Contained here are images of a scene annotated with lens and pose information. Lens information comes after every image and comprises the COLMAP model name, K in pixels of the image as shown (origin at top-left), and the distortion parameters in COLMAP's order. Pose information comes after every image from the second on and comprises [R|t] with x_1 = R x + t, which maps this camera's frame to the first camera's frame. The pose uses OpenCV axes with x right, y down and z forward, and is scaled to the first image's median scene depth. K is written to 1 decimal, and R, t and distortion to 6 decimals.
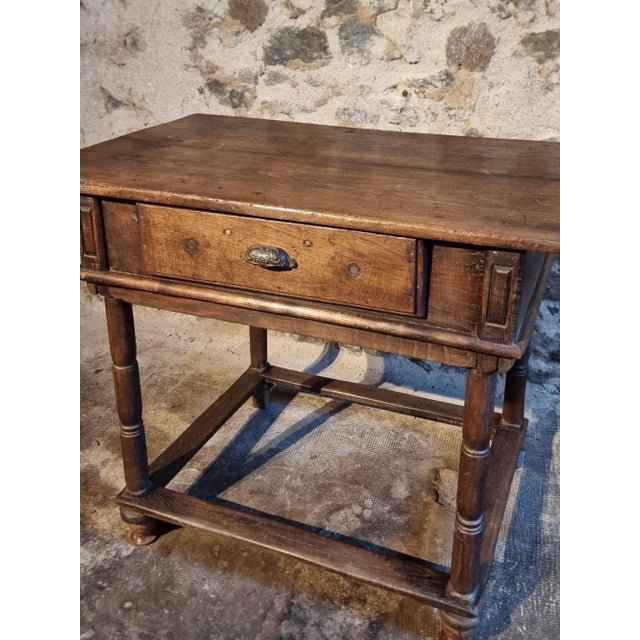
lens RADIAL K [[691.8, 0, 343.0], [0, 691.8, 262.5], [0, 0, 1]] dist [0.039396, 0.000000]
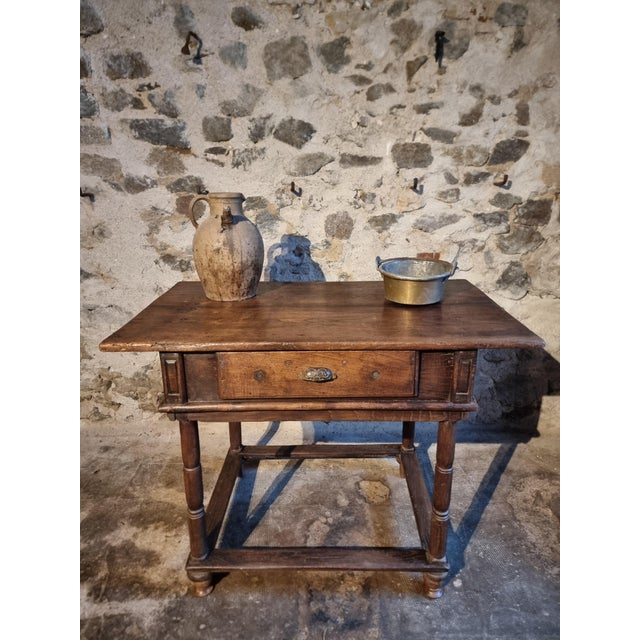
lens RADIAL K [[459.7, 0, 323.4], [0, 459.7, 321.7], [0, 0, 1]] dist [0.058170, -0.063040]
pose [[0.937086, -0.124864, 0.326003, -0.244310], [0.143850, 0.988991, -0.034695, -0.046309], [-0.318082, 0.079408, 0.944732, -0.021288]]
